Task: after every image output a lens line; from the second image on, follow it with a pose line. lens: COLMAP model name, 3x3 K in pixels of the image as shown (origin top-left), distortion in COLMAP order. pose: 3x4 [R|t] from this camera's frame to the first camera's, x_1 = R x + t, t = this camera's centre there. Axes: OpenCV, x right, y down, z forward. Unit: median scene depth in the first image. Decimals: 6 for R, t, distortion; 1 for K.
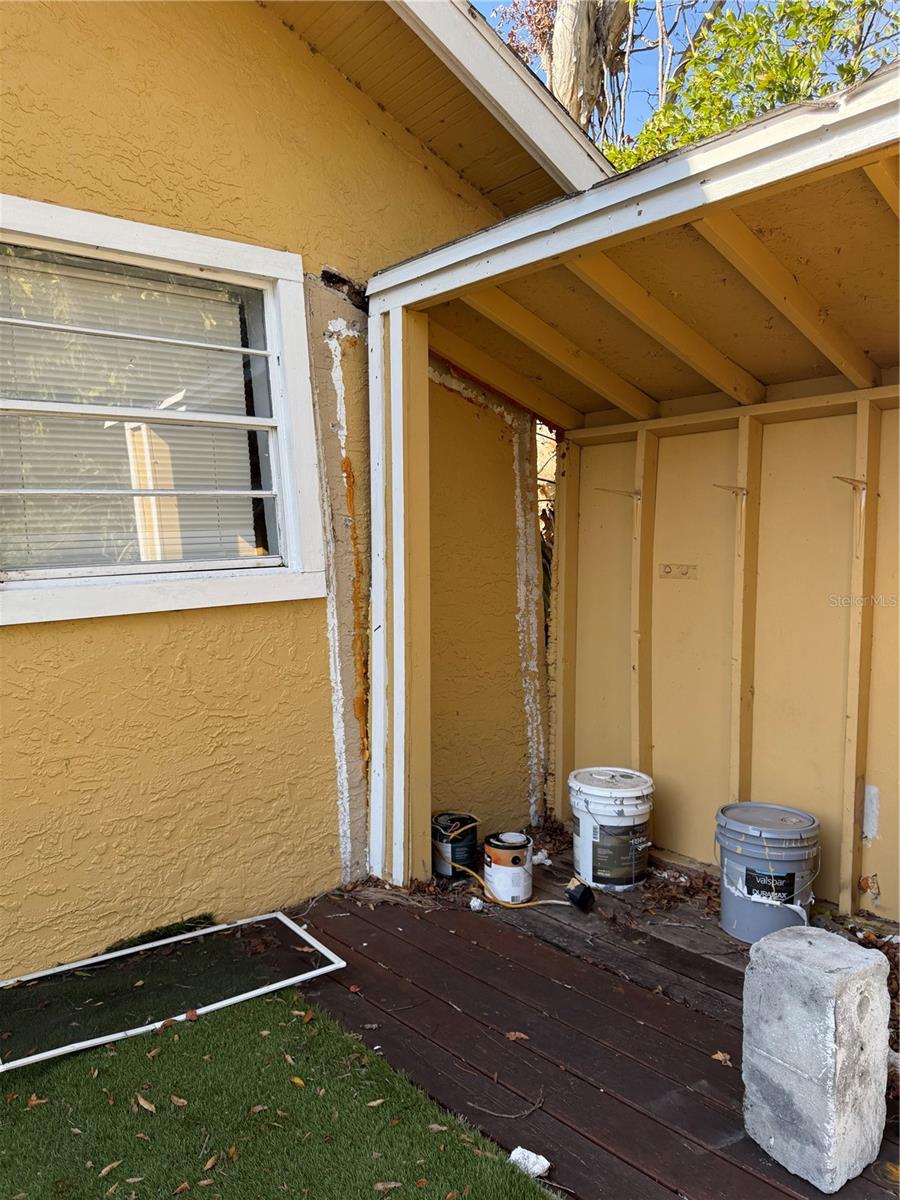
lens RADIAL K [[852.9, 0, 450.1], [0, 852.9, 601.4], [0, 0, 1]] dist [0.019438, -0.008840]
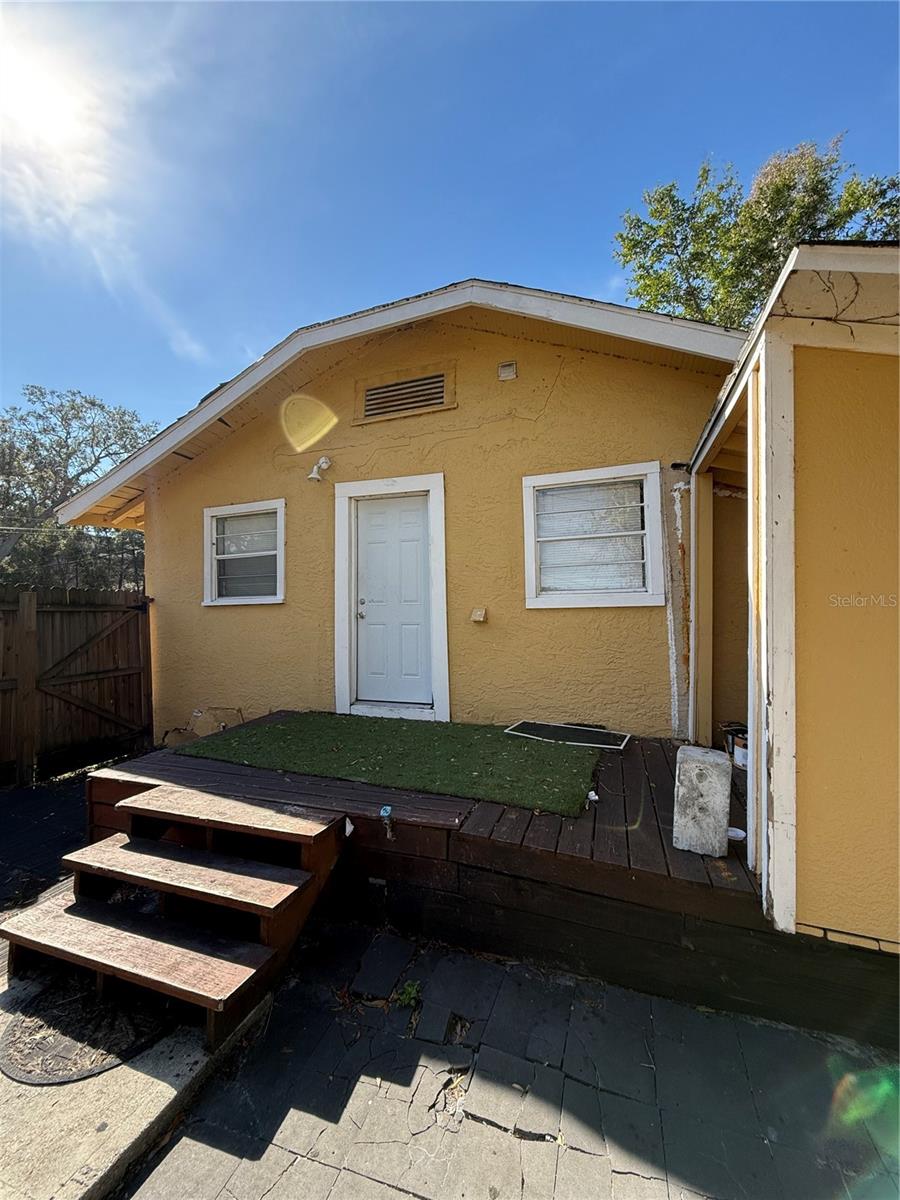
lens RADIAL K [[479.5, 0, 445.9], [0, 479.5, 604.2], [0, 0, 1]] dist [0.000143, -0.000008]
pose [[0.473853, 0.020704, -0.880361, 0.704857], [-0.070433, 0.997412, -0.014454, 0.050926], [0.877783, 0.068855, 0.474084, -0.114566]]
